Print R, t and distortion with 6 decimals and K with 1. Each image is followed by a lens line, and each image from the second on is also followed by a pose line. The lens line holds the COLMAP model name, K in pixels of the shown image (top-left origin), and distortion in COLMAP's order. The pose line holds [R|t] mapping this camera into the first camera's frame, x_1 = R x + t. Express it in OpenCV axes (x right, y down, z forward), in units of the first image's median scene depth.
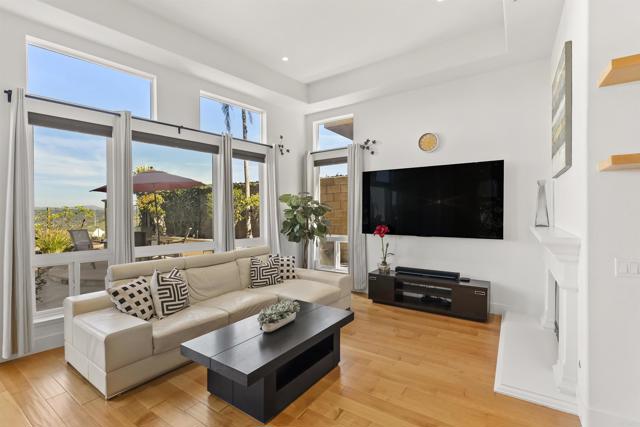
lens RADIAL K [[294.4, 0, 318.2], [0, 294.4, 215.9], [0, 0, 1]] dist [-0.004178, 0.000961]
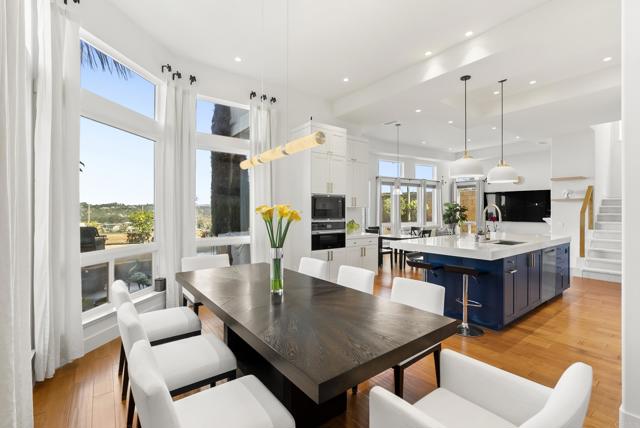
lens RADIAL K [[294.4, 0, 320.2], [0, 294.4, 208.8], [0, 0, 1]] dist [-0.004178, 0.000961]
pose [[0.949819, 0.006589, -0.312732, -0.319311], [-0.010868, 0.999870, -0.011942, 0.012890], [0.312613, 0.014741, 0.949766, -1.453755]]
